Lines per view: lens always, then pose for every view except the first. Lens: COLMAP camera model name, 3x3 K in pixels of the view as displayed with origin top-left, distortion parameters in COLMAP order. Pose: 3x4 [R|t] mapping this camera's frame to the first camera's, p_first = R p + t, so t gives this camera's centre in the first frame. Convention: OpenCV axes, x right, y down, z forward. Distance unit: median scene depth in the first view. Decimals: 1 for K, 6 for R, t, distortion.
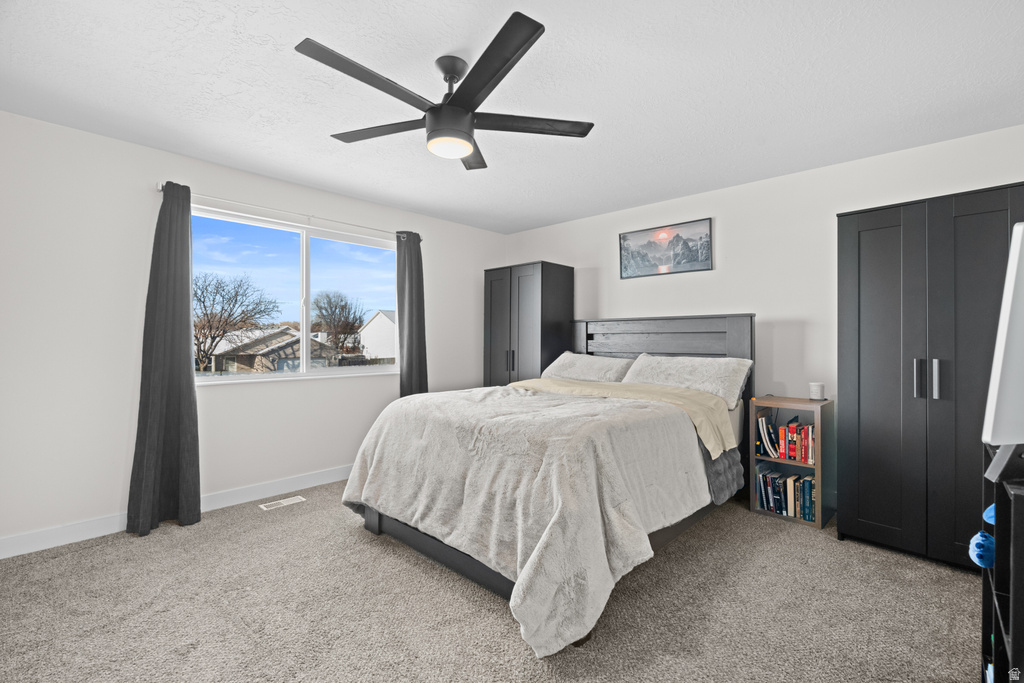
lens RADIAL K [[468.7, 0, 511.1], [0, 468.7, 337.7], [0, 0, 1]] dist [-0.003381, 0.001558]
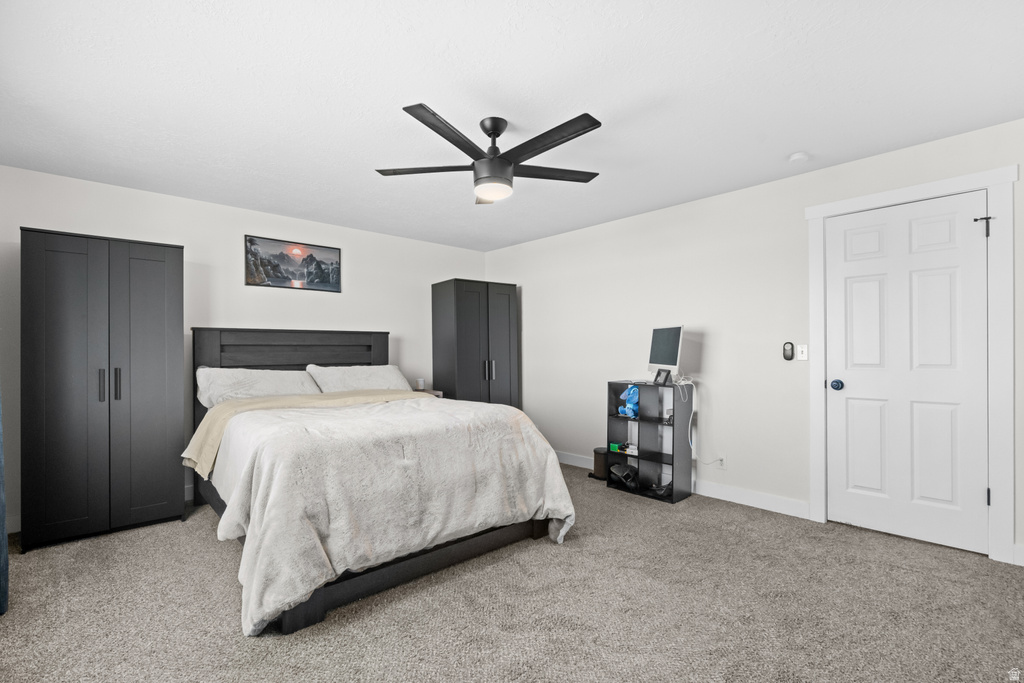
lens RADIAL K [[468.7, 0, 511.1], [0, 468.7, 344.8], [0, 0, 1]] dist [-0.003381, 0.001558]
pose [[0.066746, 0.010739, 0.997712, -0.692790], [-0.000810, 0.999942, -0.010709, 0.000548], [-0.997770, -0.000093, 0.066751, 0.459202]]
